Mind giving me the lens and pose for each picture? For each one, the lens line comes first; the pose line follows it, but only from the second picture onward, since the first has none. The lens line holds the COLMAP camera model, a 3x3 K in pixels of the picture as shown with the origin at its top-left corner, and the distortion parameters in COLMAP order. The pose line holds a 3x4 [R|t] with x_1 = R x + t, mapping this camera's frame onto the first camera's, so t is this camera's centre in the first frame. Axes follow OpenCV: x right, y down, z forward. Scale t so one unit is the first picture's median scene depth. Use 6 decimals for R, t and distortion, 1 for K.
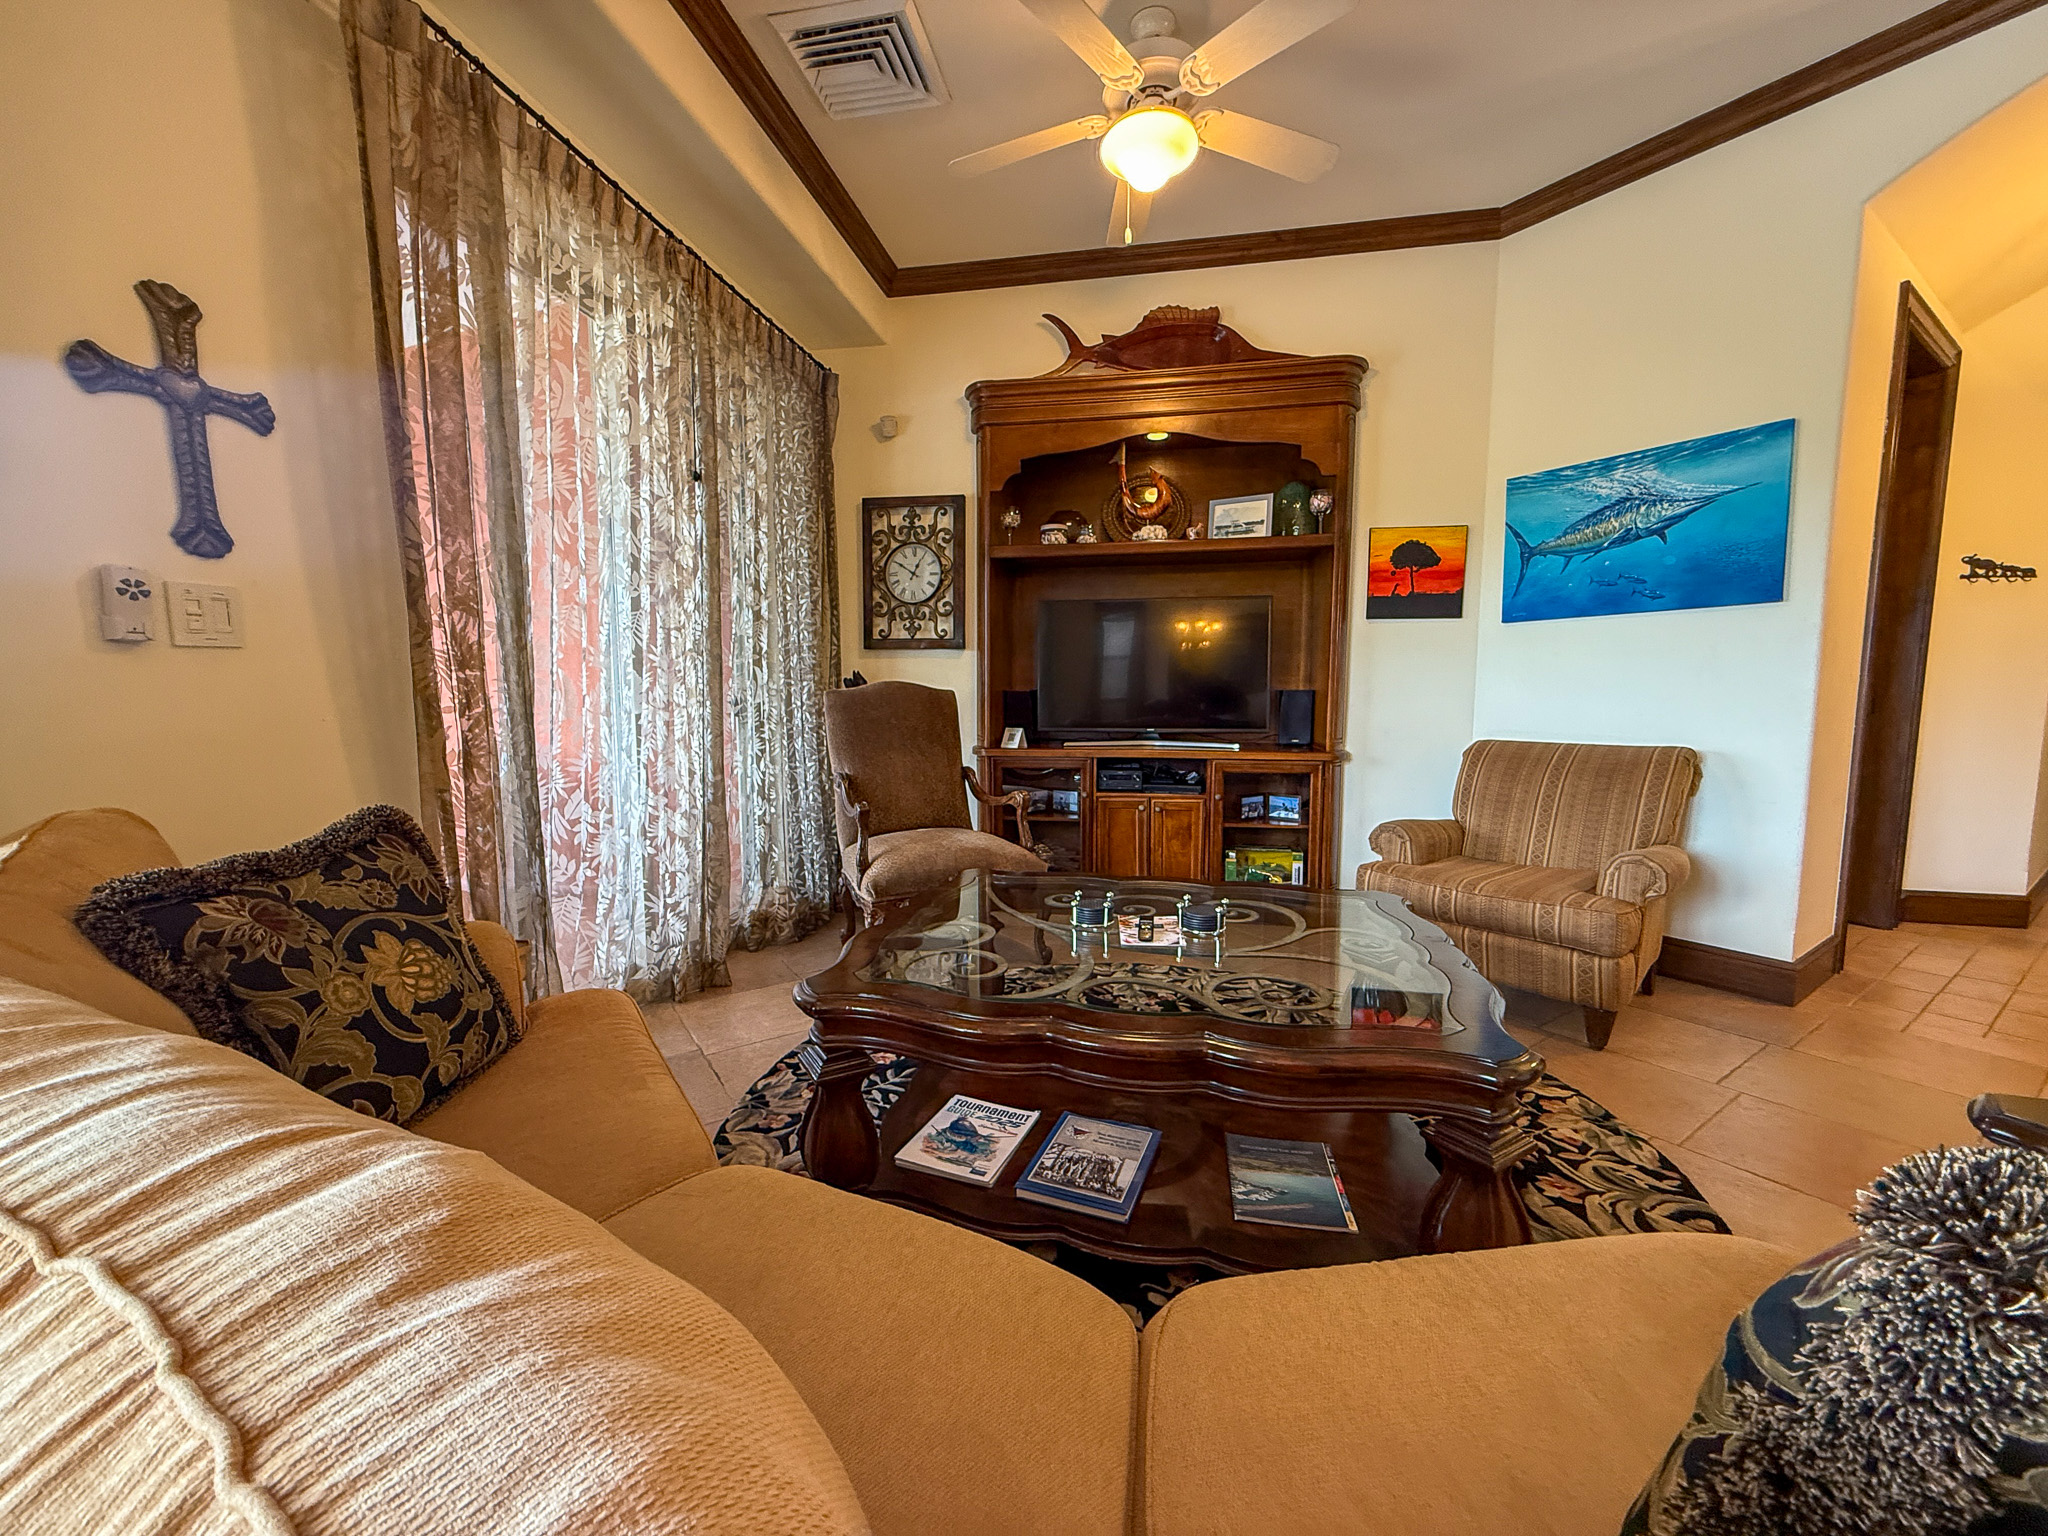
lens RADIAL K [[817.2, 0, 1020.3], [0, 817.2, 765.0], [0, 0, 1]] dist [0.000739, -0.000037]
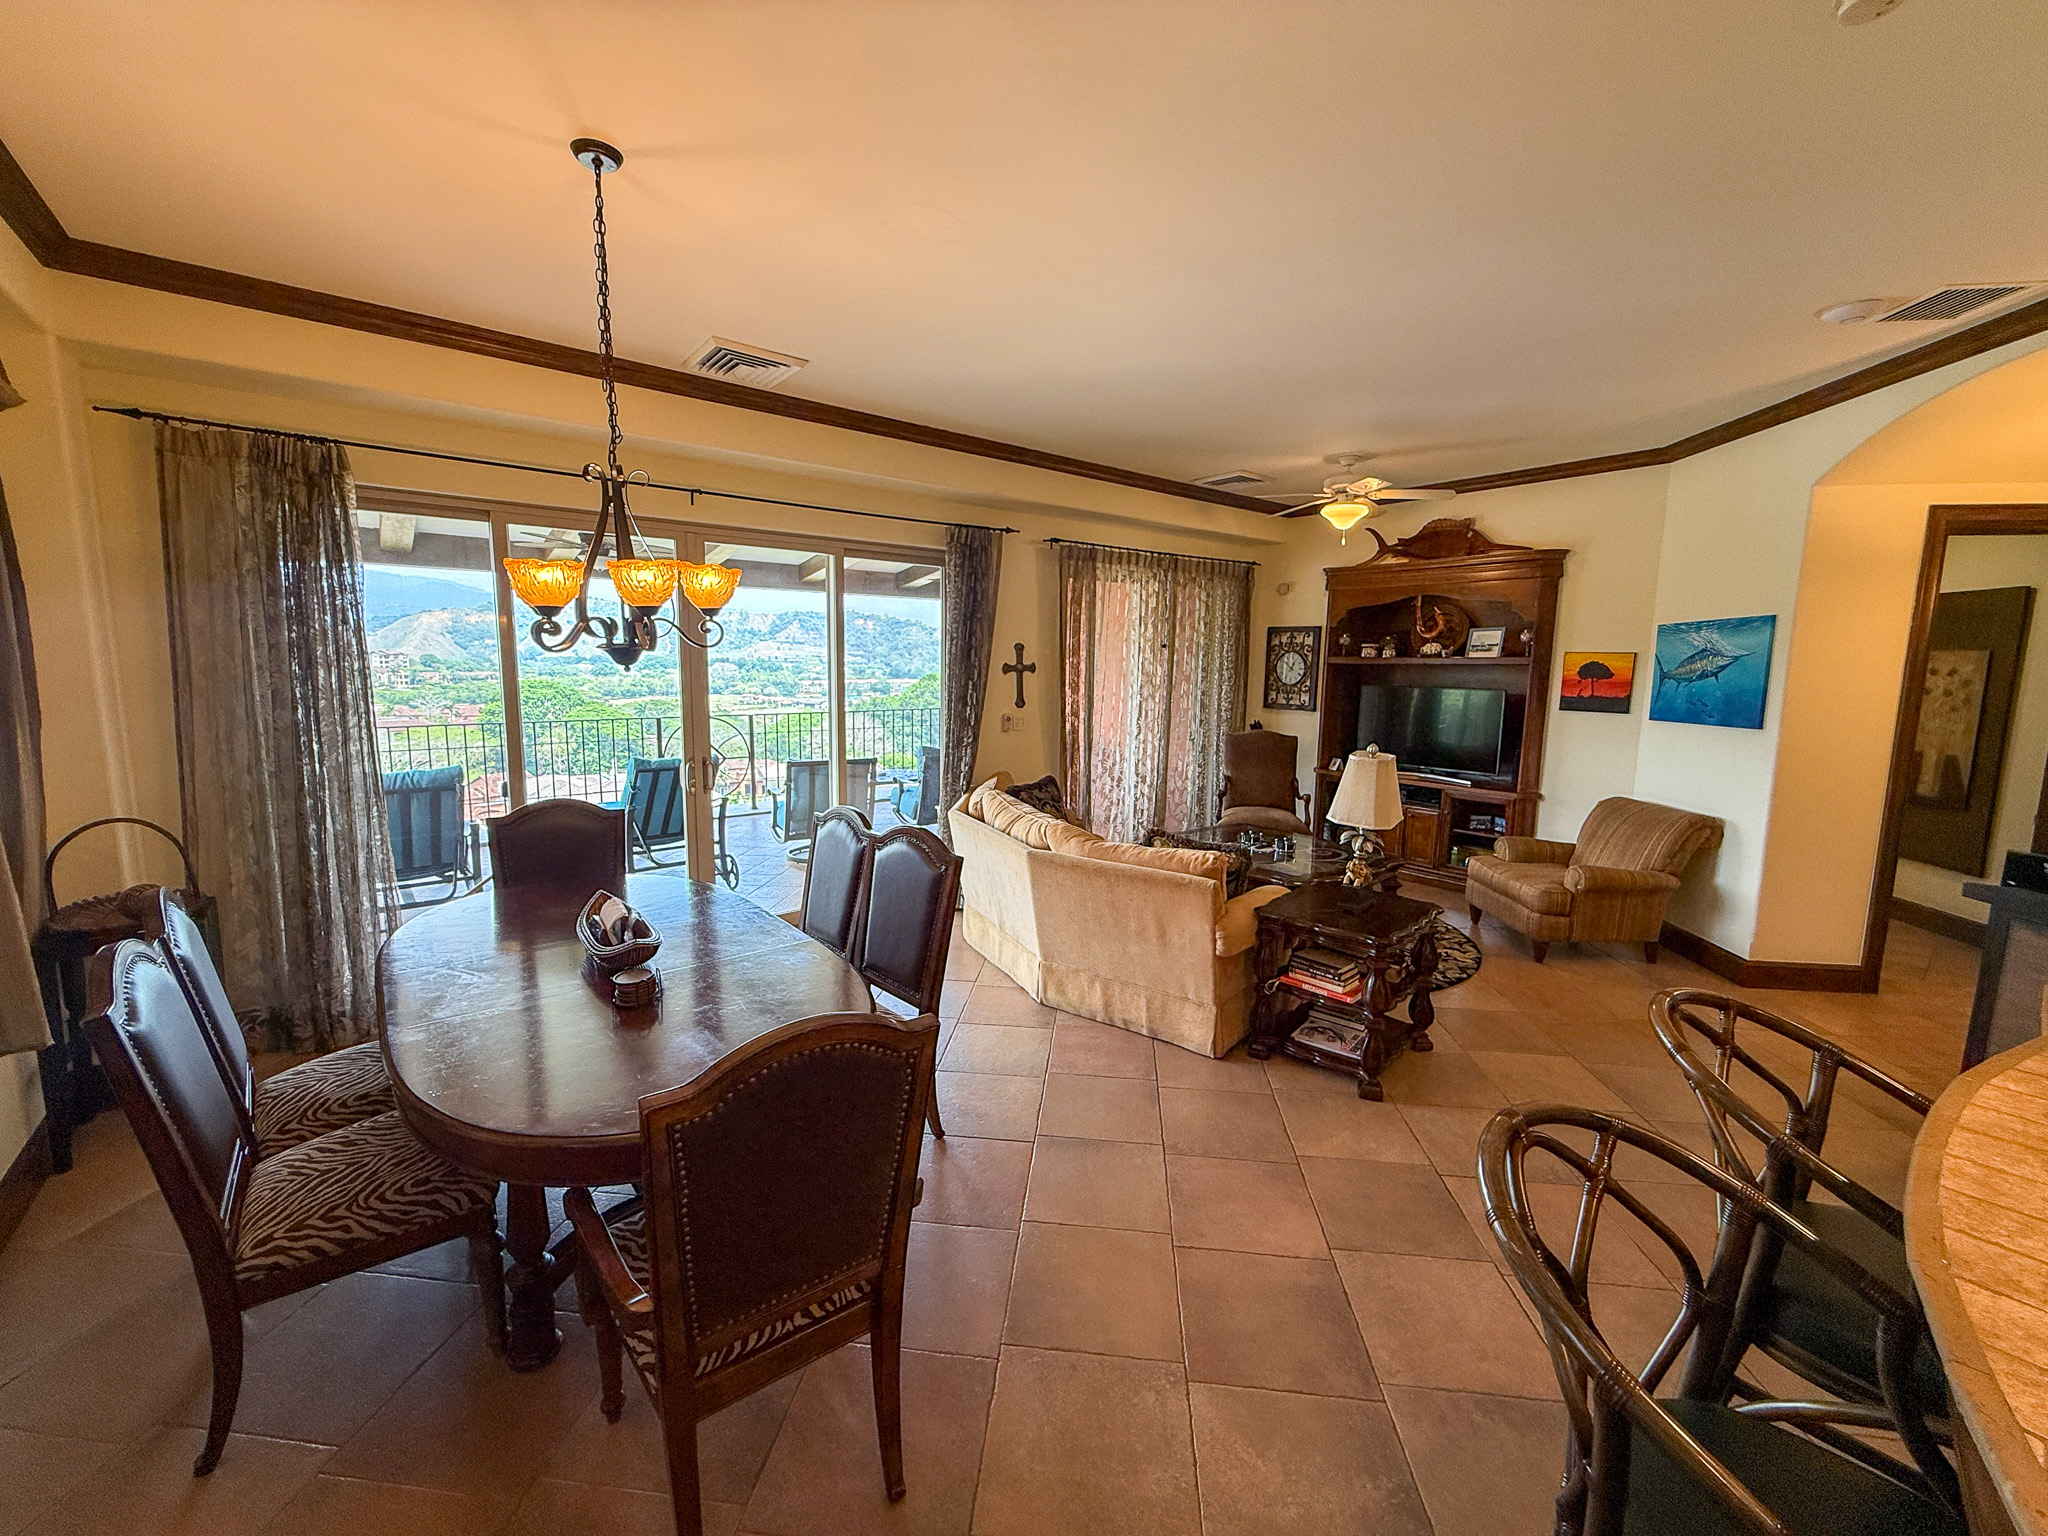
lens RADIAL K [[817.2, 0, 1020.3], [0, 817.2, 765.0], [0, 0, 1]] dist [0.000739, -0.000037]
pose [[0.760408, 0.095063, -0.642451, 0.700266], [-0.077768, 0.995440, 0.055248, -0.087713], [0.644773, 0.007951, 0.764333, -0.901318]]
